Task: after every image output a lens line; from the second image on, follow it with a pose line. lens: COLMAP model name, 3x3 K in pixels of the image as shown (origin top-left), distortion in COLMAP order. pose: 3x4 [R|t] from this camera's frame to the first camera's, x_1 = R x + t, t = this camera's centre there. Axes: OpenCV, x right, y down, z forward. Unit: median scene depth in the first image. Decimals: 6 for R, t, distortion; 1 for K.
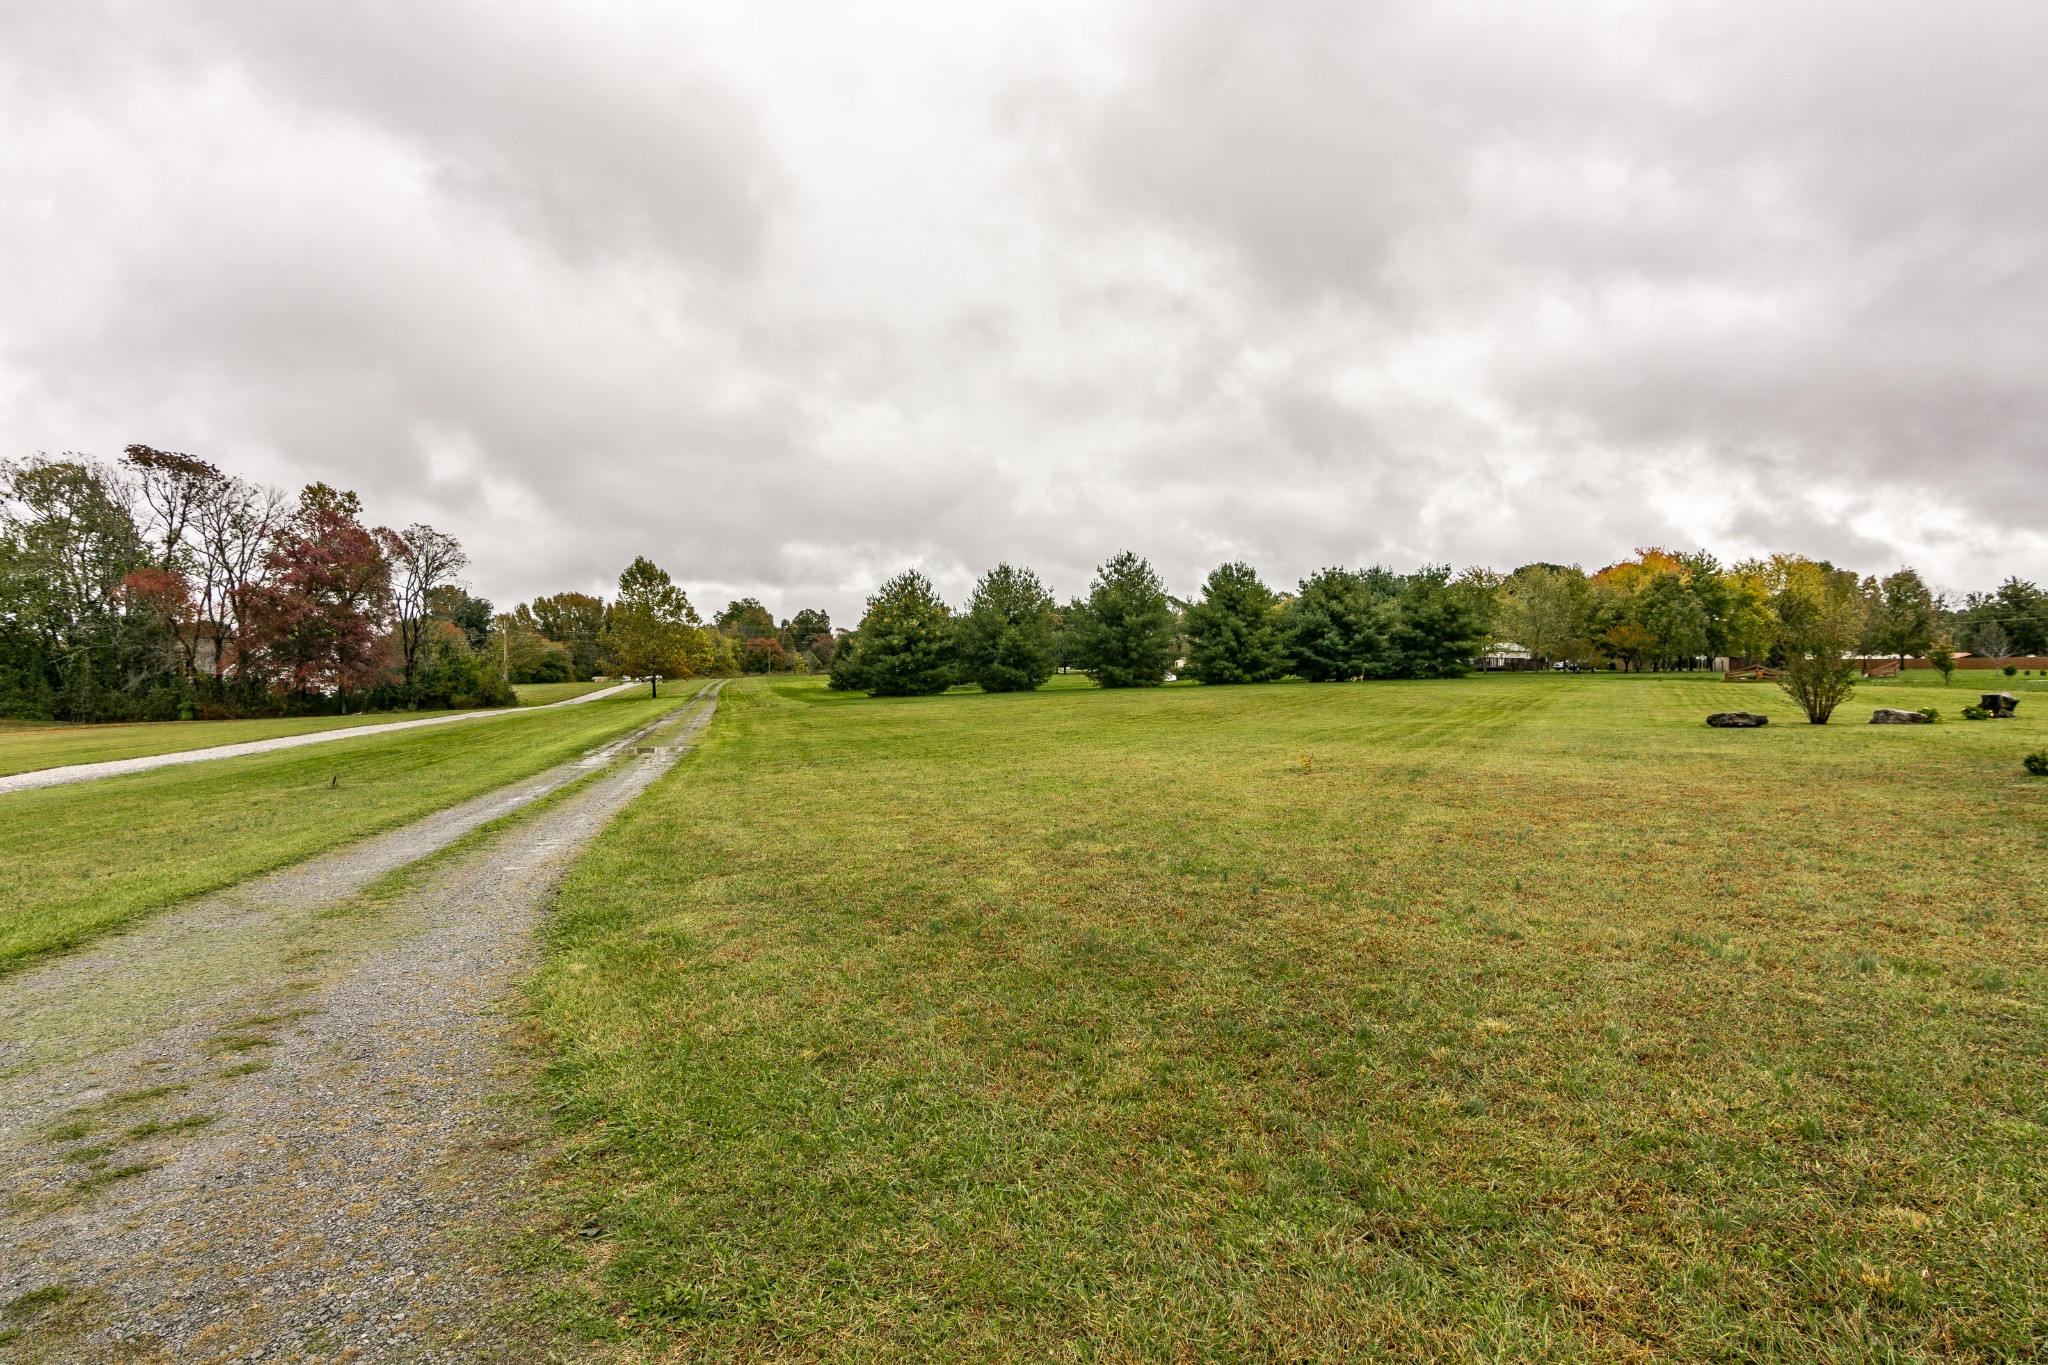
lens RADIAL K [[992.3, 0, 1029.9], [0, 992.3, 682.8], [0, 0, 1]] dist [-0.000540, -0.007906]
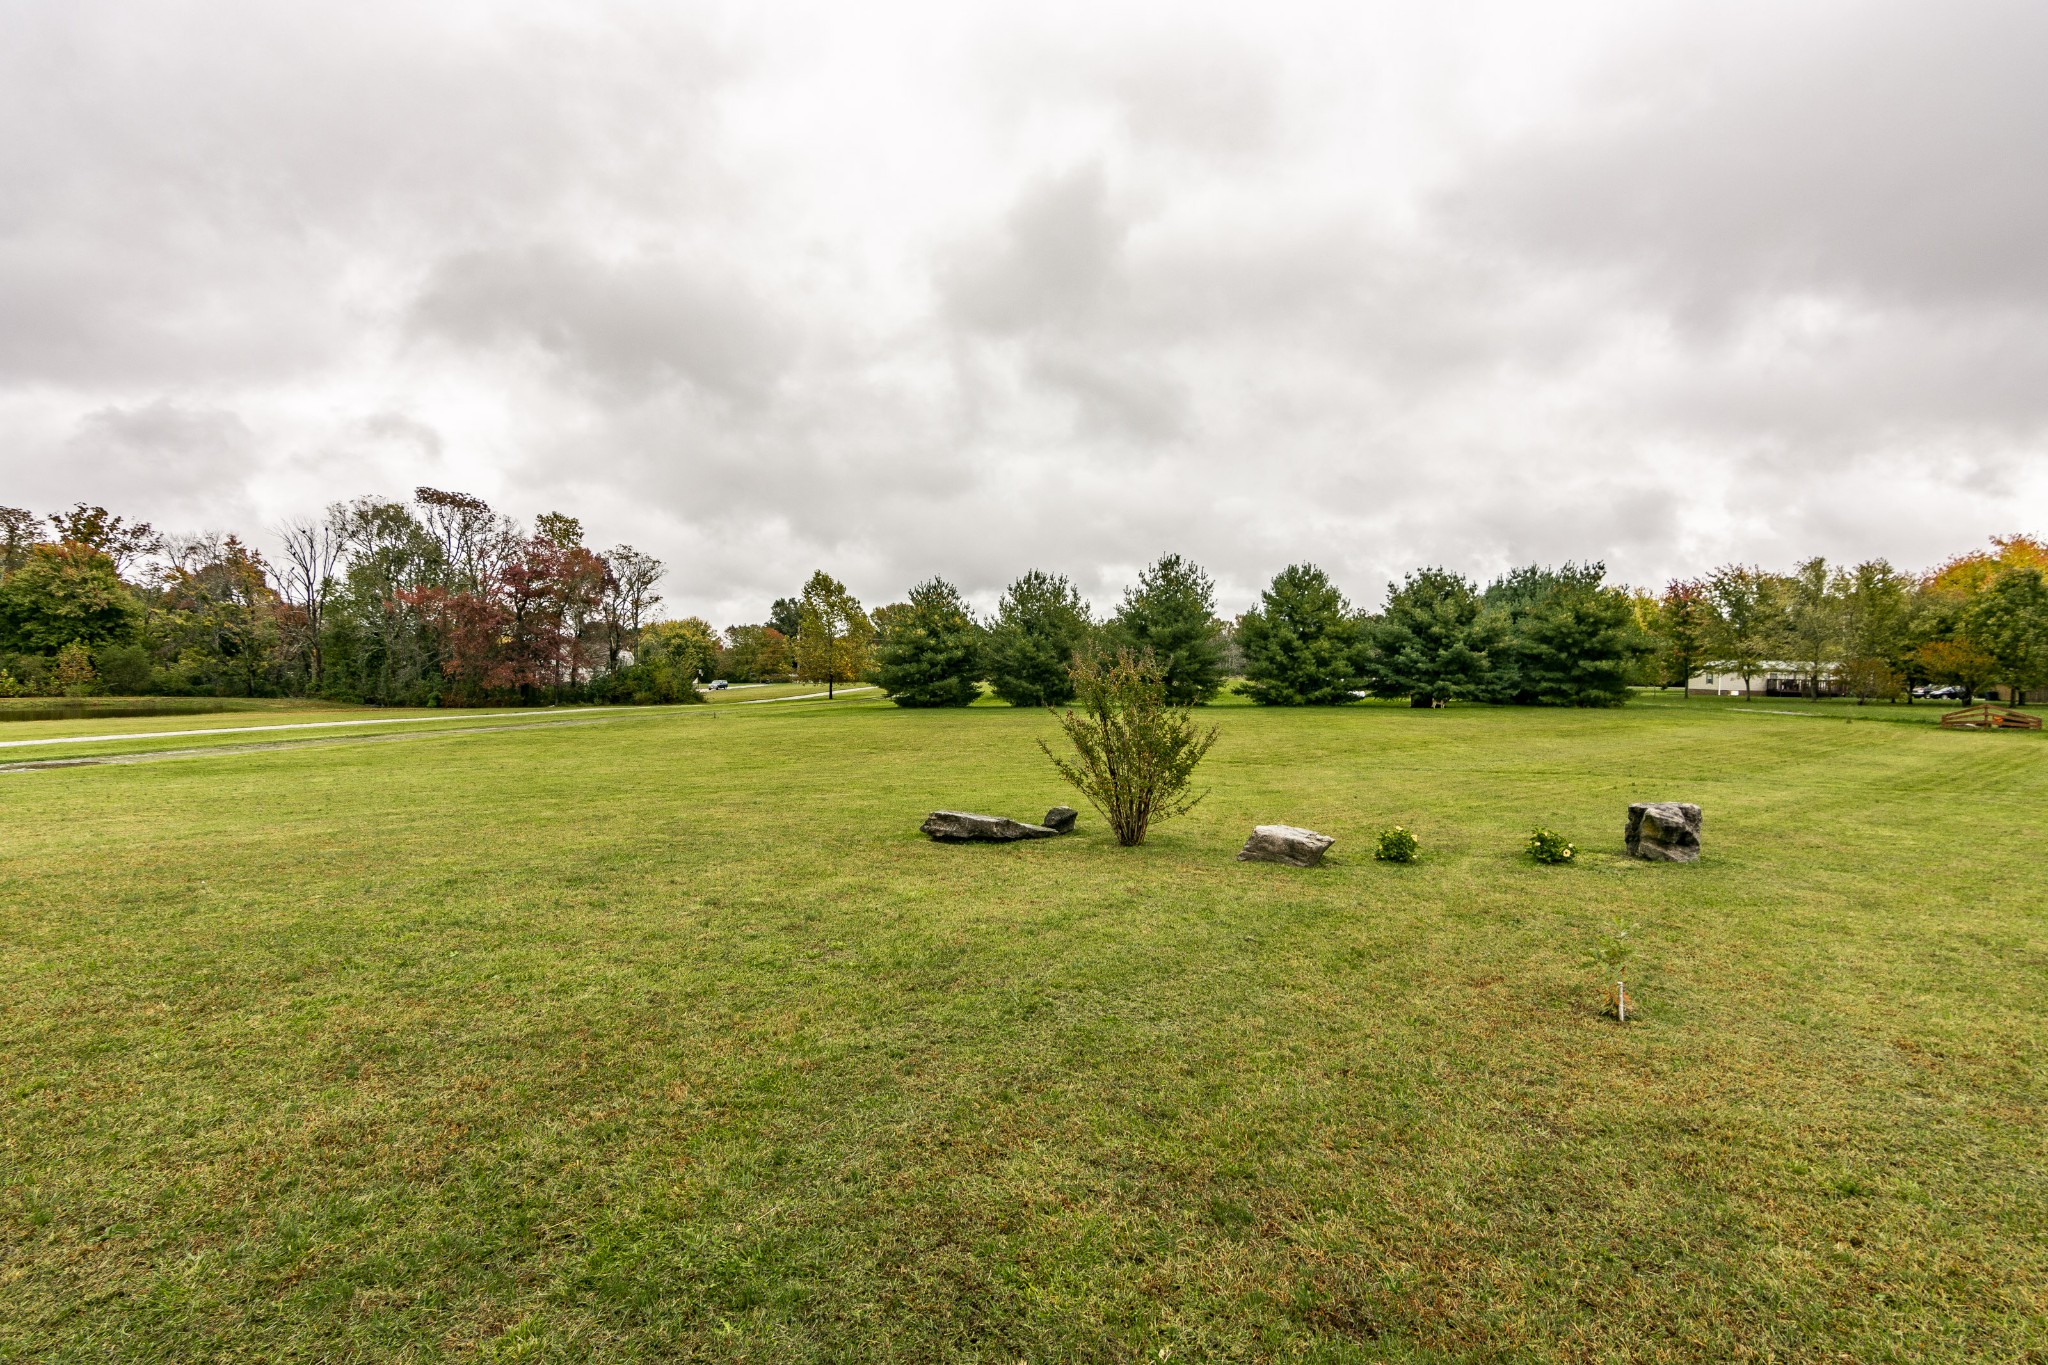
lens RADIAL K [[956.2, 0, 1024.0], [0, 956.2, 682.5], [0, 0, 1]] dist [-0.012812, -0.000256]
pose [[0.938139, 0.023788, -0.345441, 0.247827], [-0.025590, 0.999672, -0.000656, -0.011108], [0.345313, 0.009455, 0.938440, 0.130318]]
